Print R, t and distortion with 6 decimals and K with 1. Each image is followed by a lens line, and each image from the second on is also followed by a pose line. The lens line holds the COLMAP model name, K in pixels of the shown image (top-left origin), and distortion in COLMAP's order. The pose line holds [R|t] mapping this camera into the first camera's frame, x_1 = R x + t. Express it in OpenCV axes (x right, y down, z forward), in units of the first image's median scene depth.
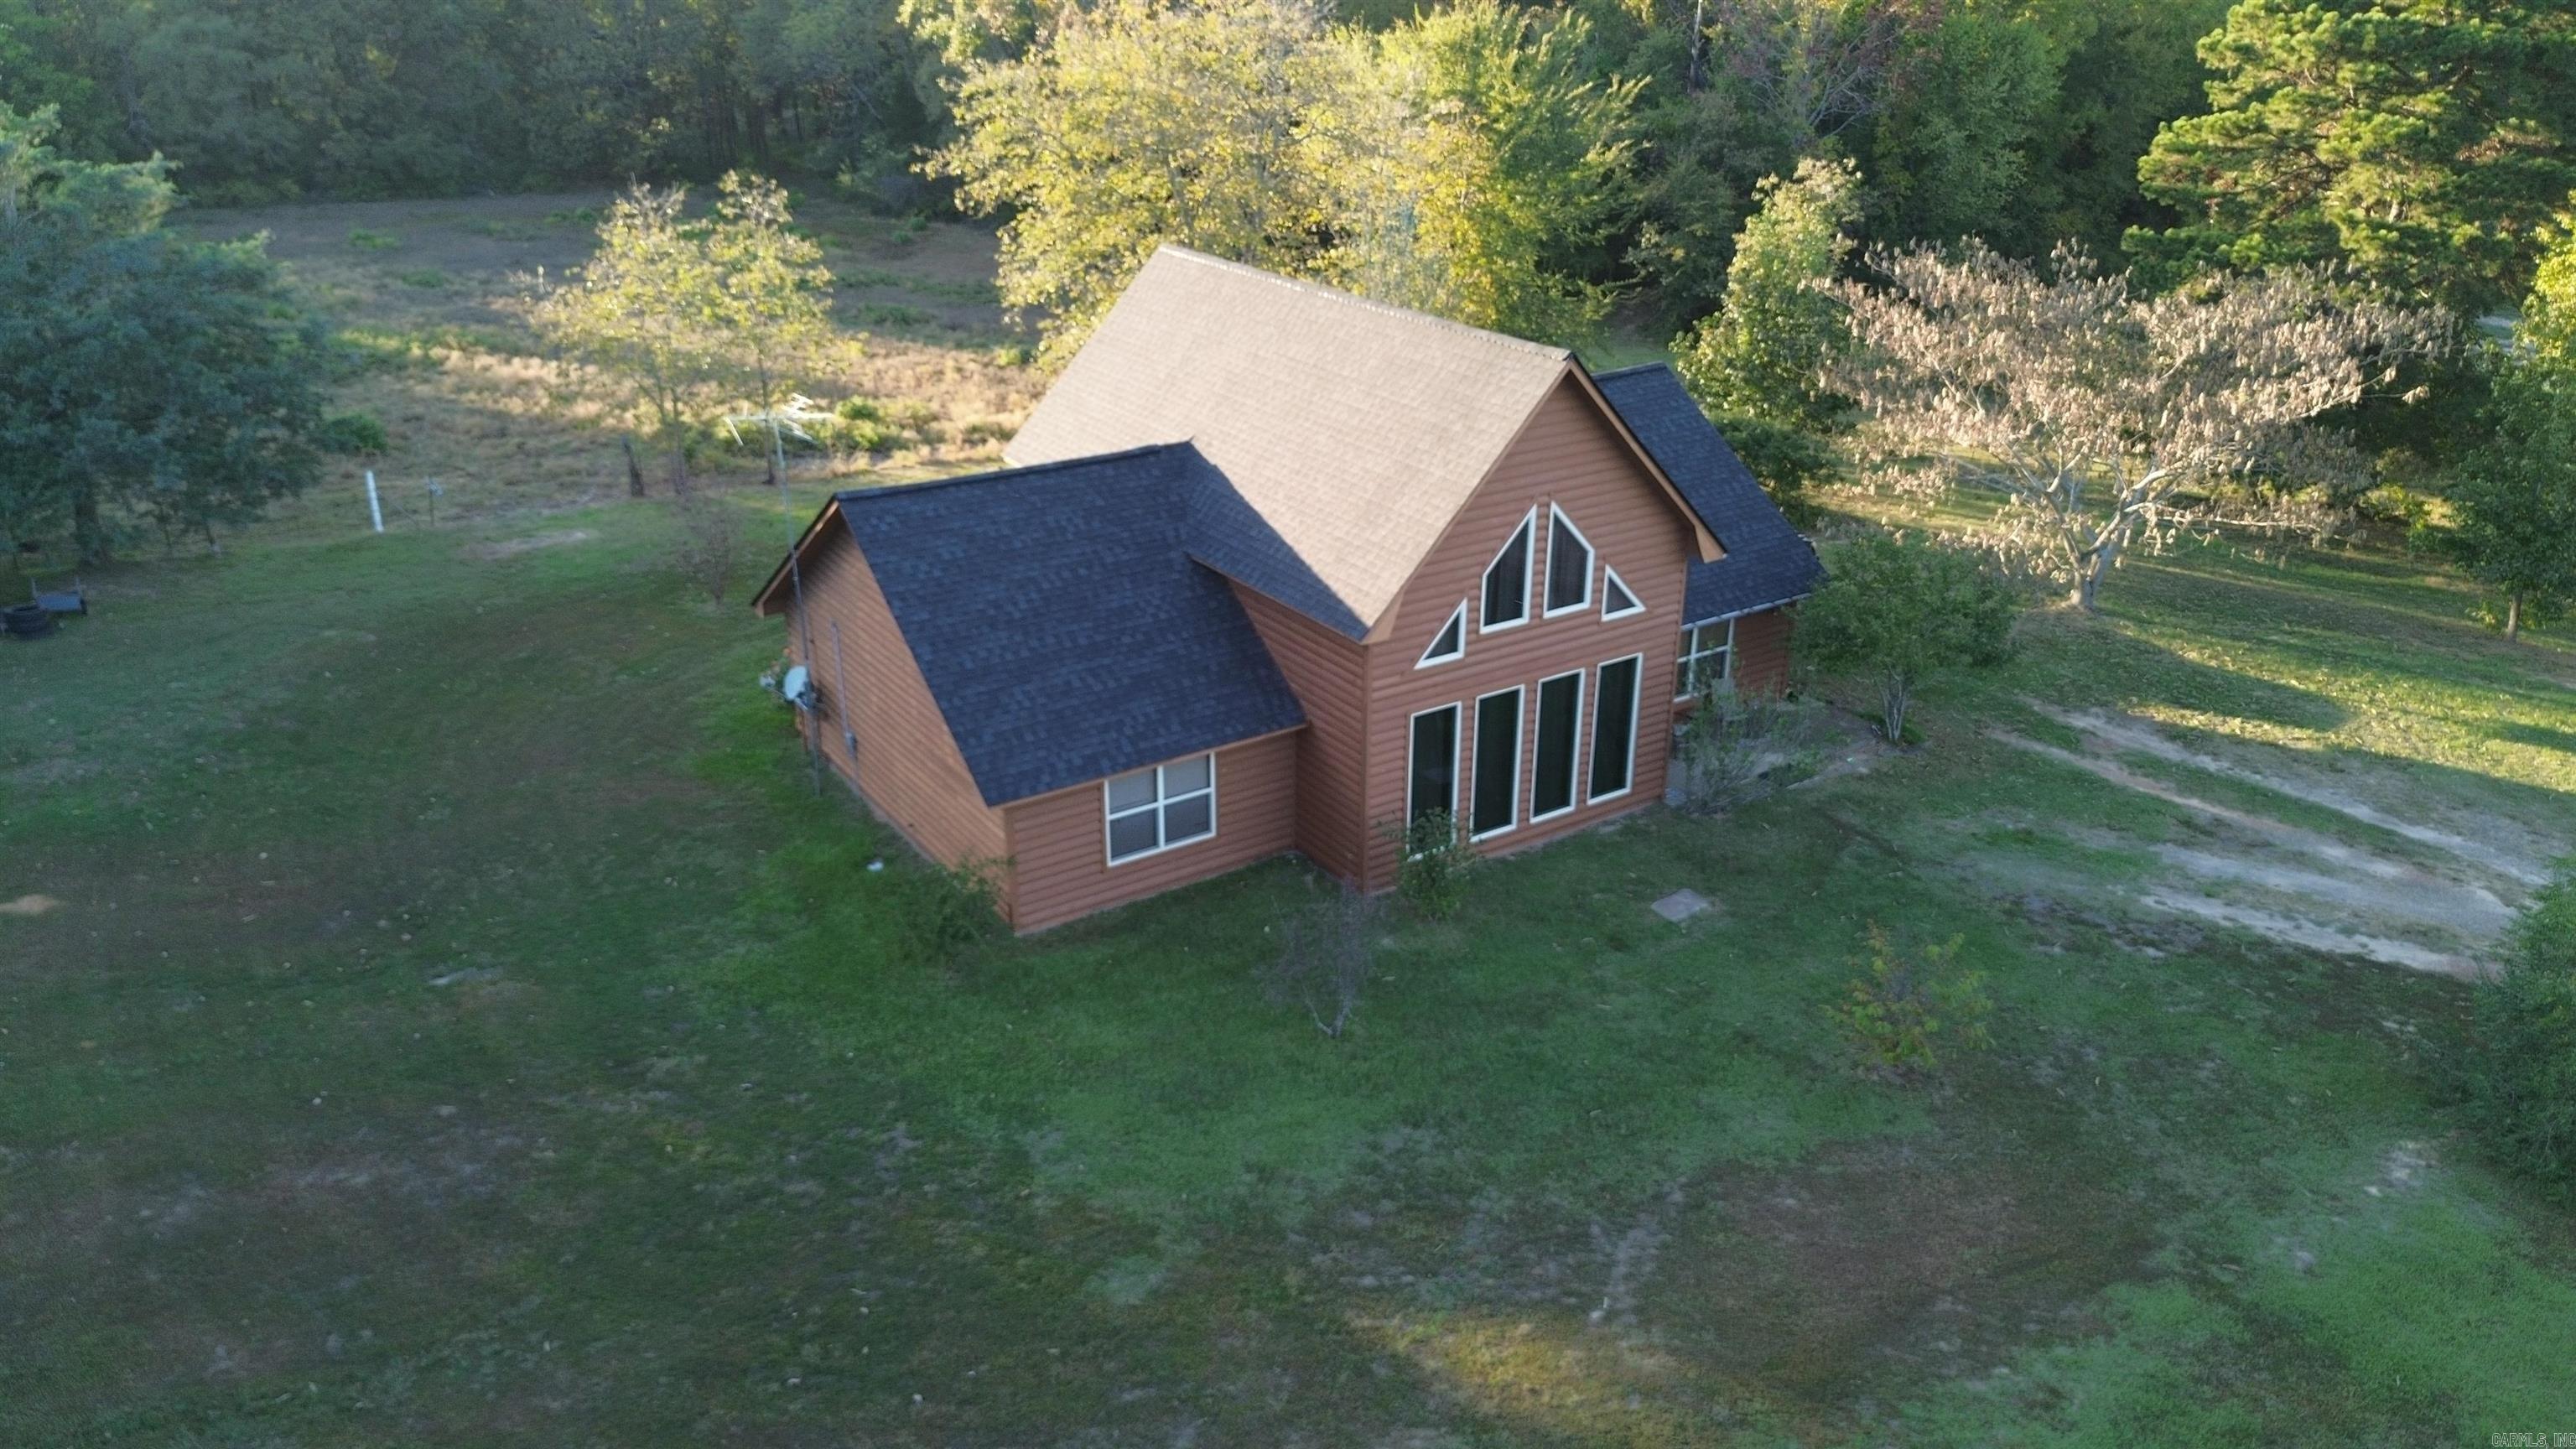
lens RADIAL K [[1833.1, 0, 1296.9], [0, 1833.1, 718.3], [0, 0, 1]] dist [0.060369, -0.063989]
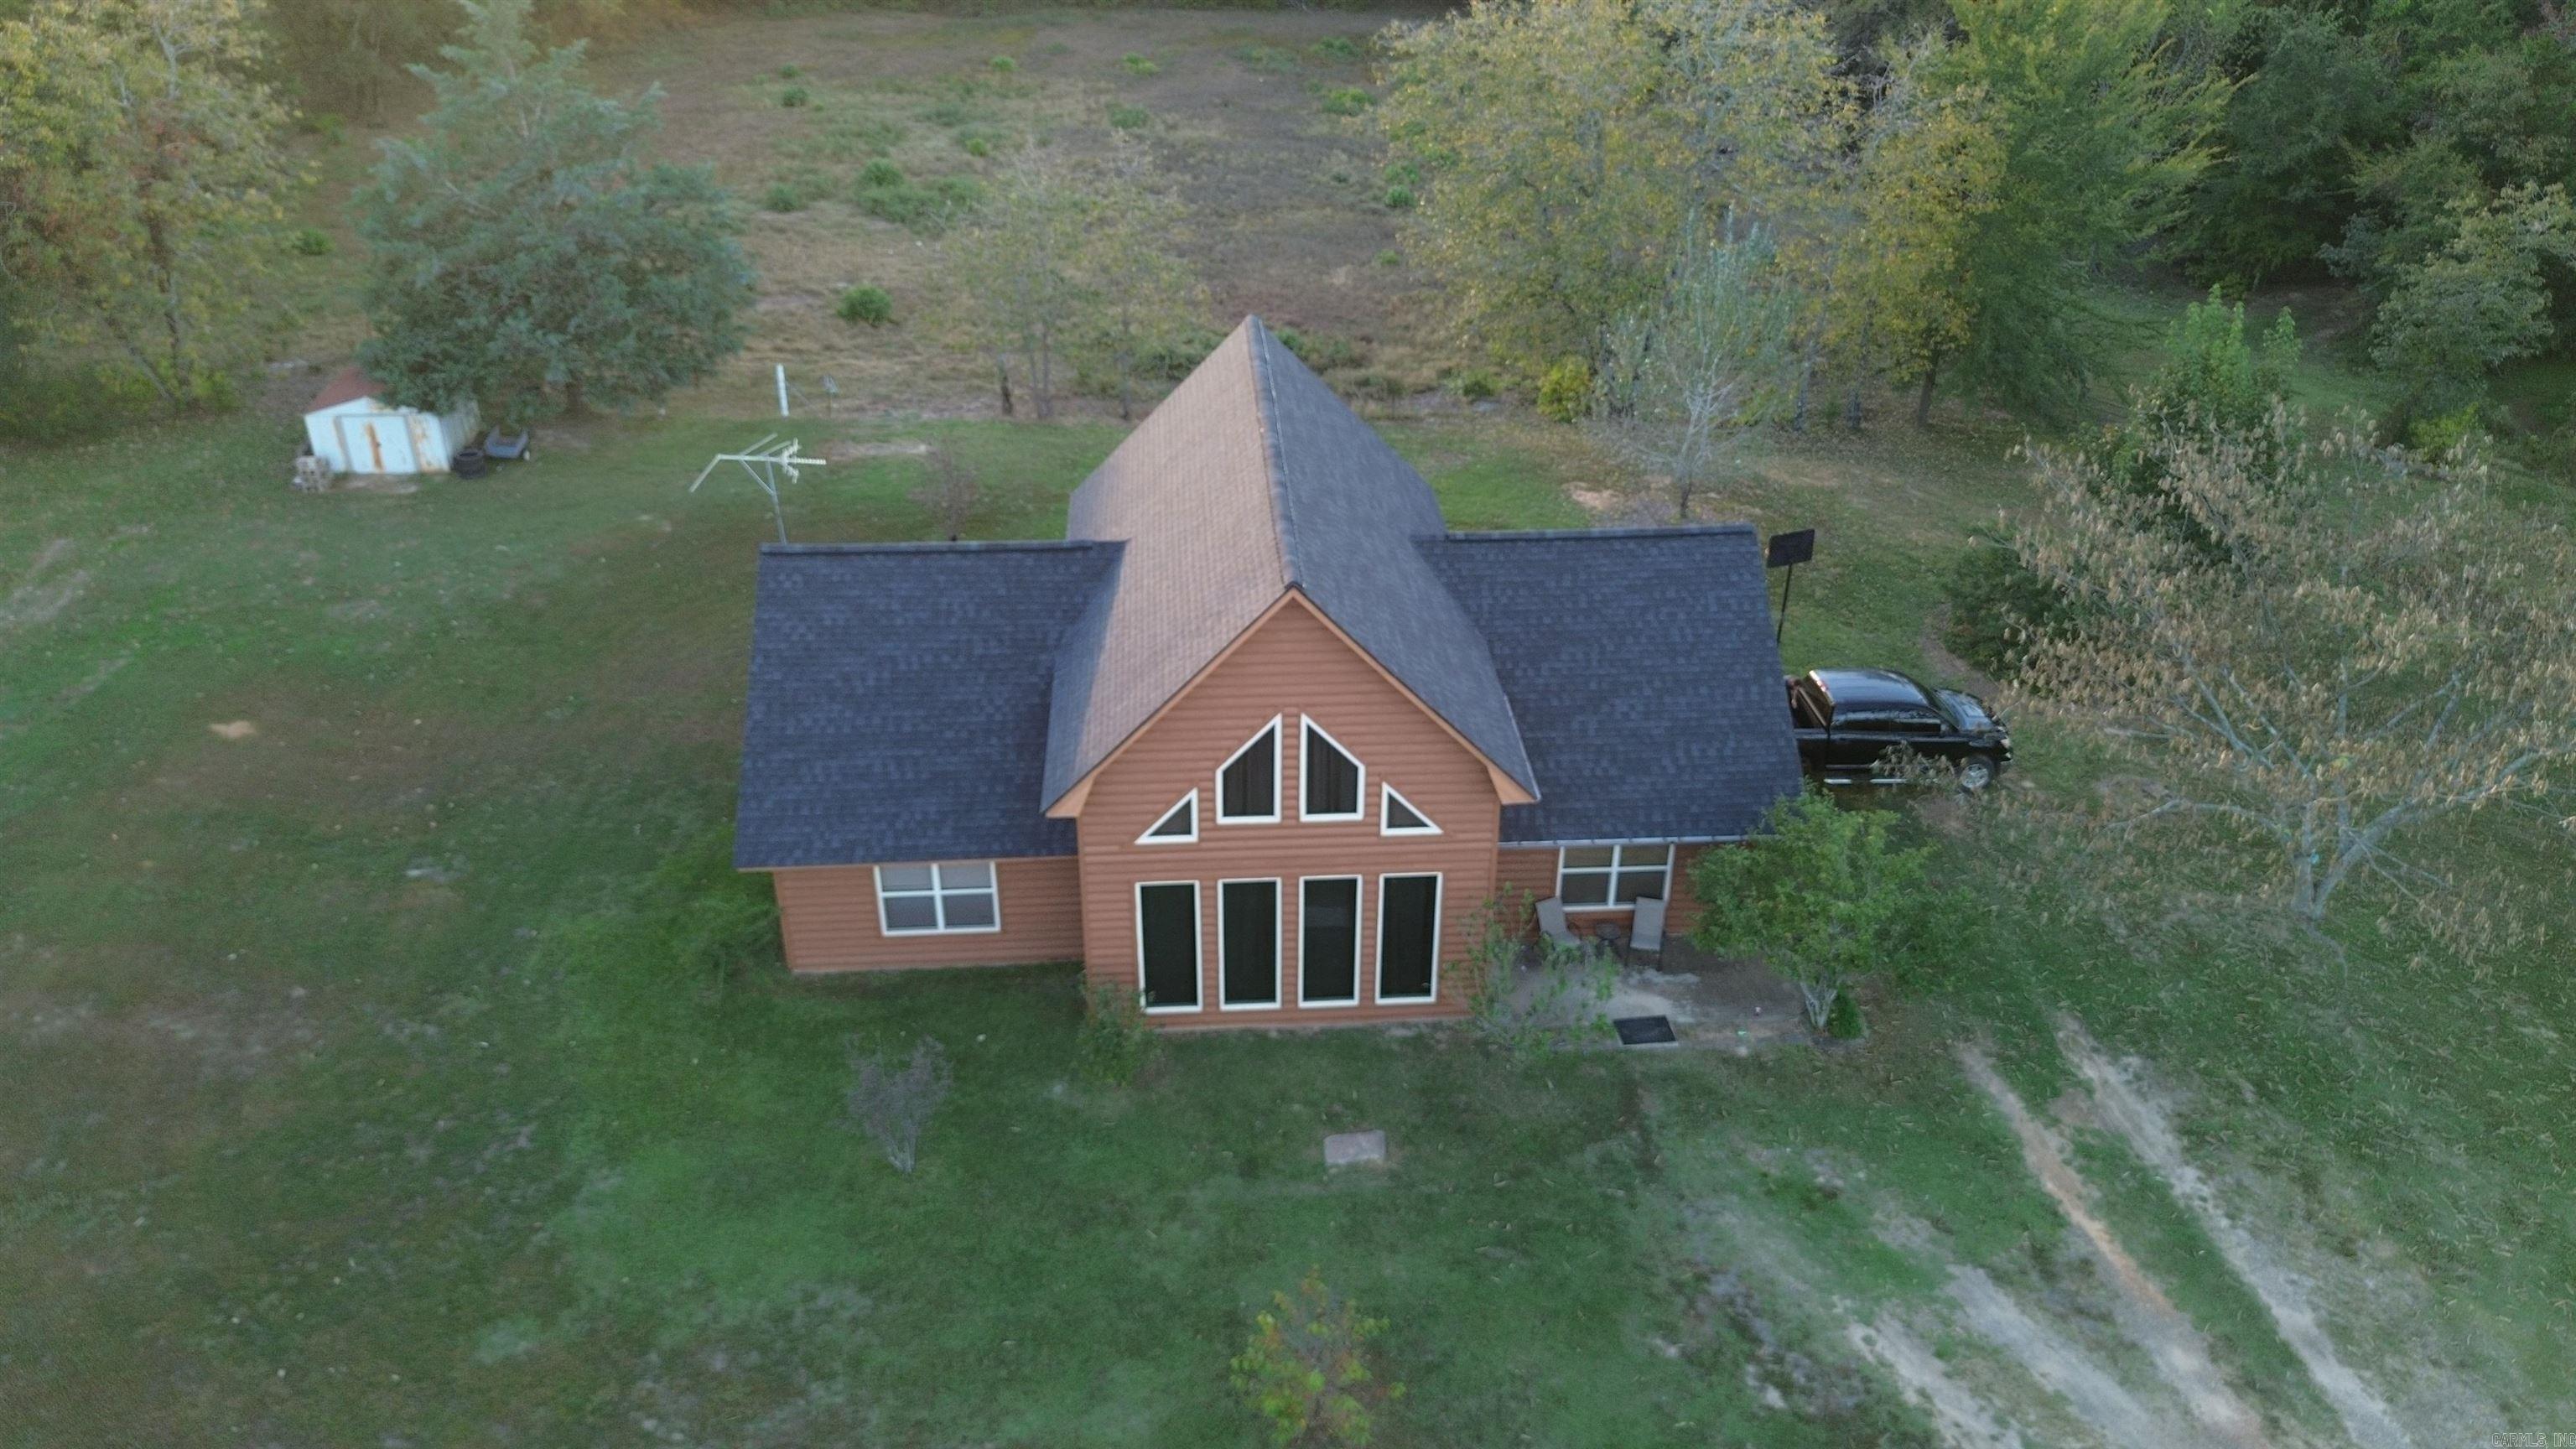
lens RADIAL K [[1833.1, 0, 1296.9], [0, 1833.1, 718.3], [0, 0, 1]] dist [0.060369, -0.063989]
pose [[0.865798, 0.251585, -0.432549, 0.540899], [-0.198998, 0.966235, 0.163677, -0.266602], [0.459123, -0.055634, 0.886629, 0.142750]]
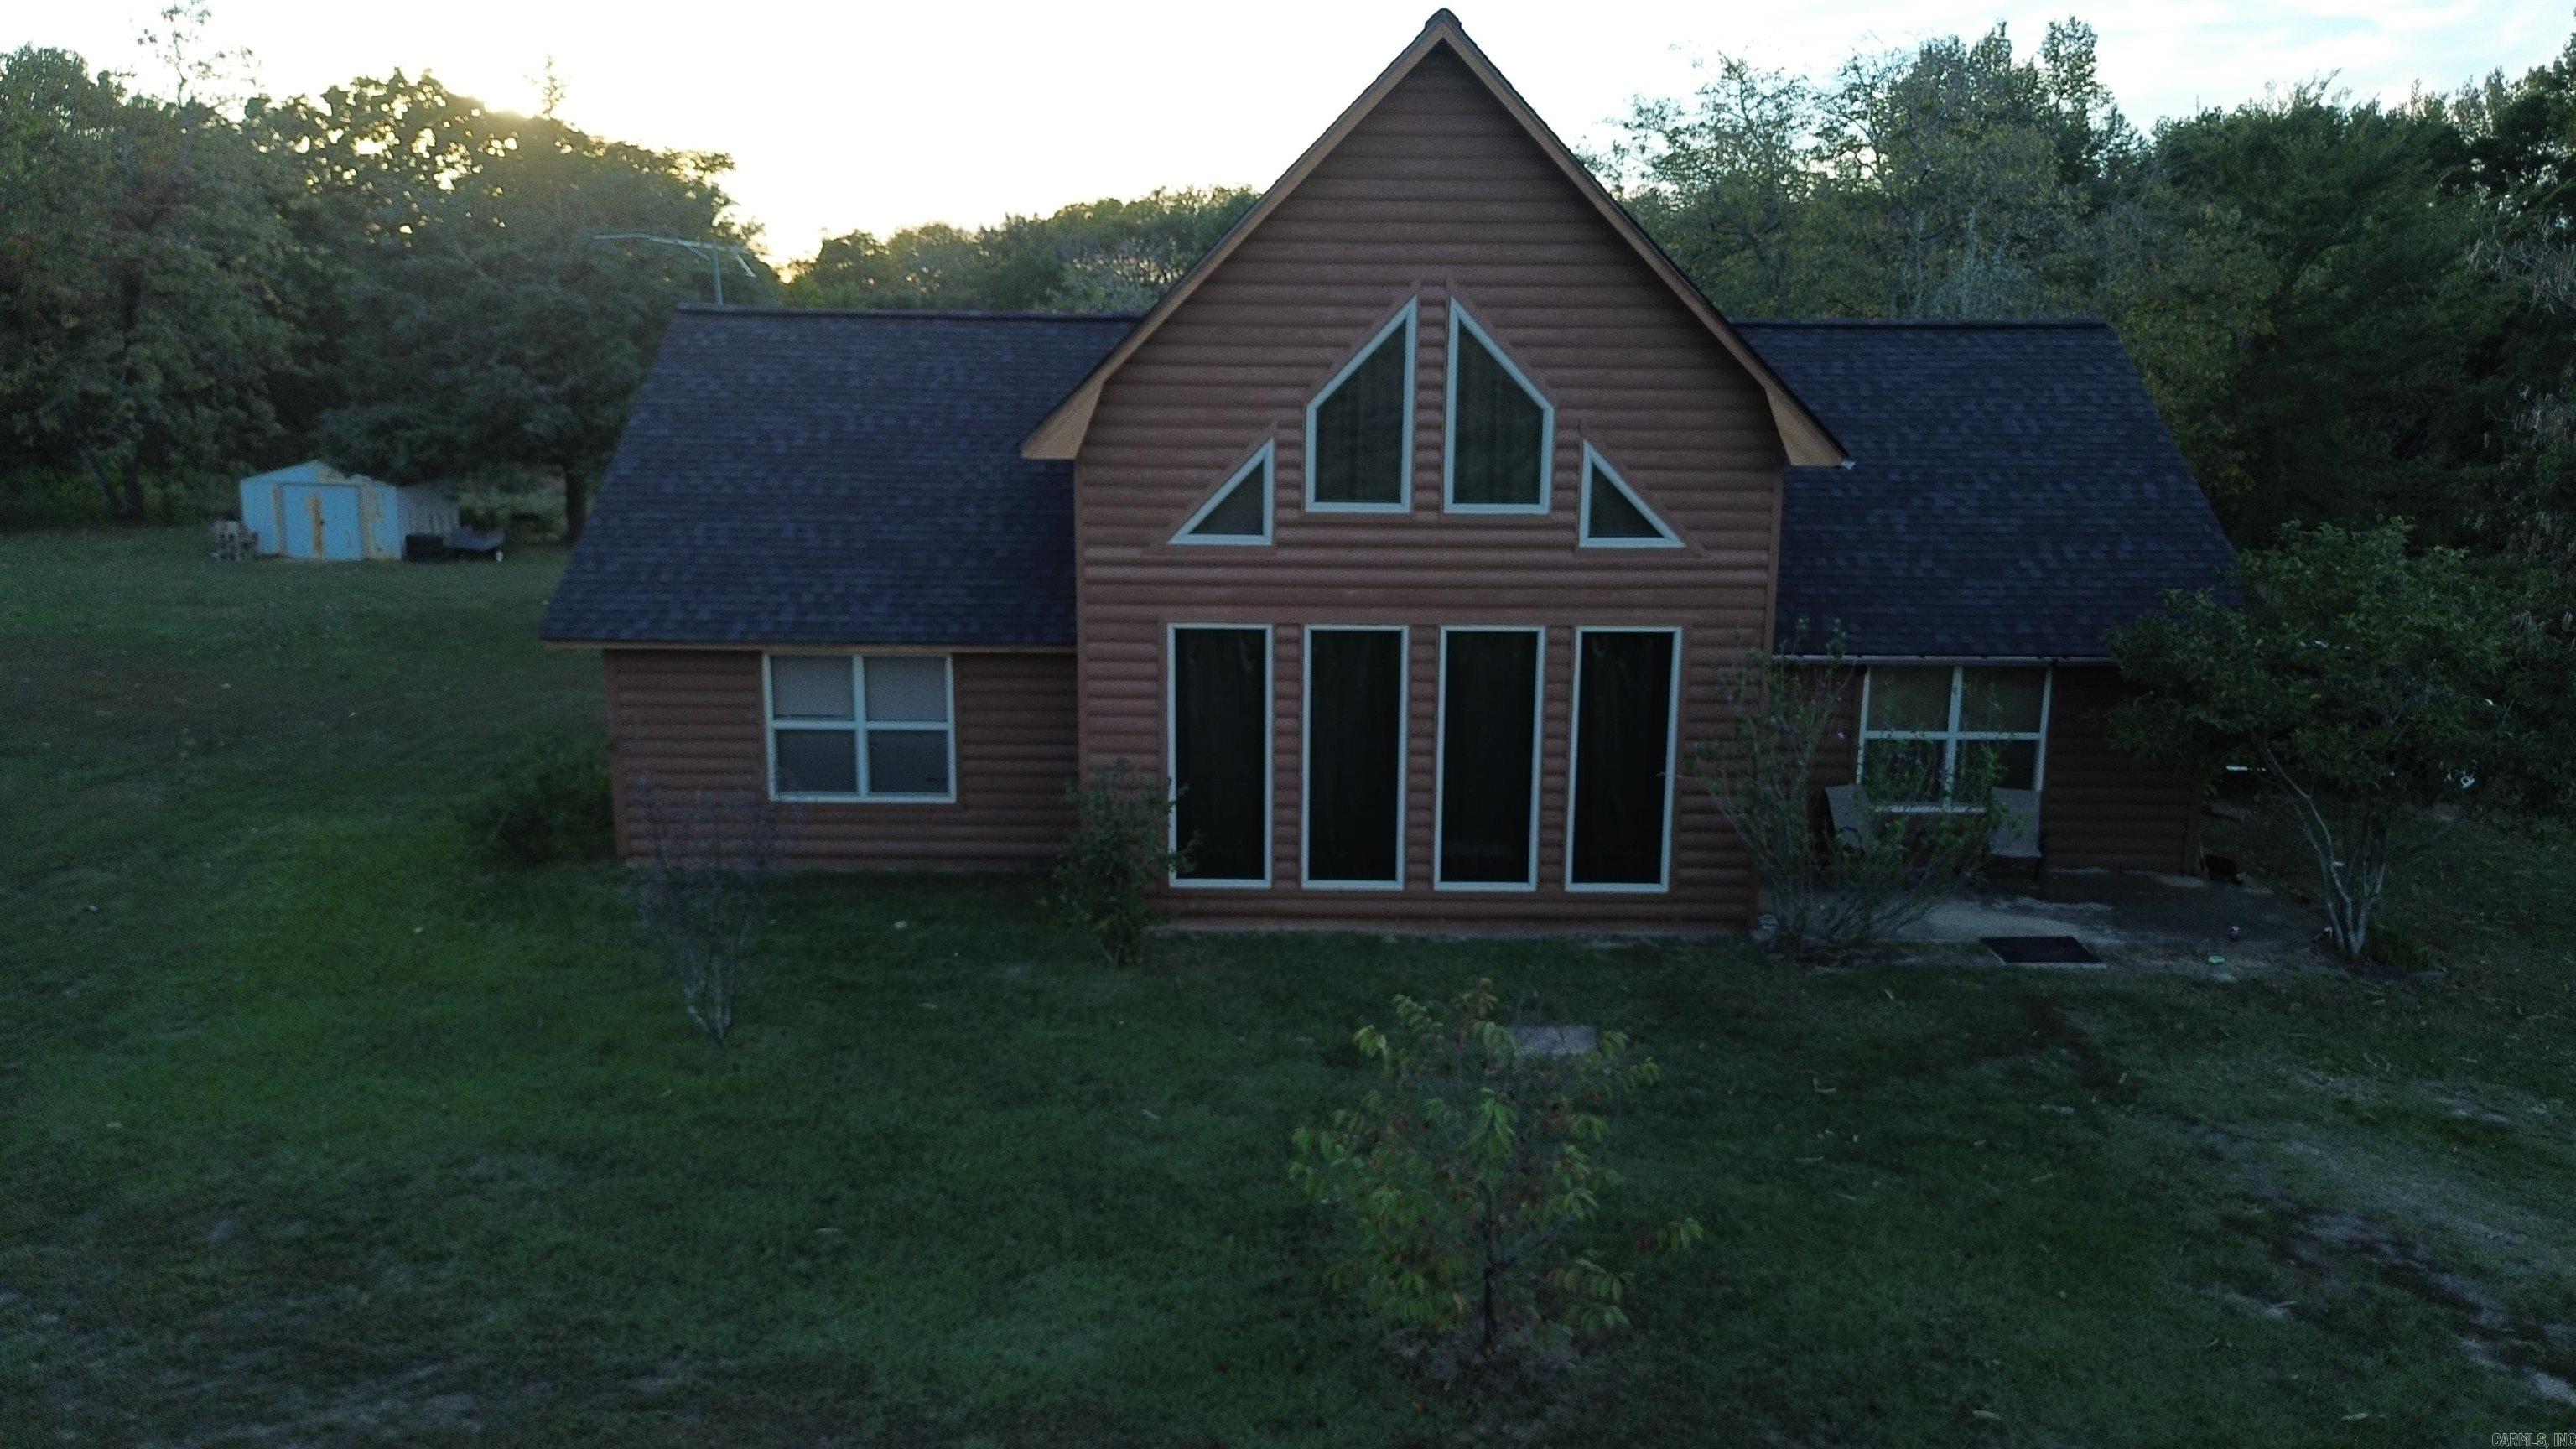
lens RADIAL K [[1833.1, 0, 1296.9], [0, 1833.1, 718.3], [0, 0, 1]] dist [0.060369, -0.063989]
pose [[0.831182, 0.114985, -0.543980, 0.422556], [-0.224153, 0.964649, -0.138593, 0.100608], [0.508814, 0.237131, 0.827573, 0.510130]]
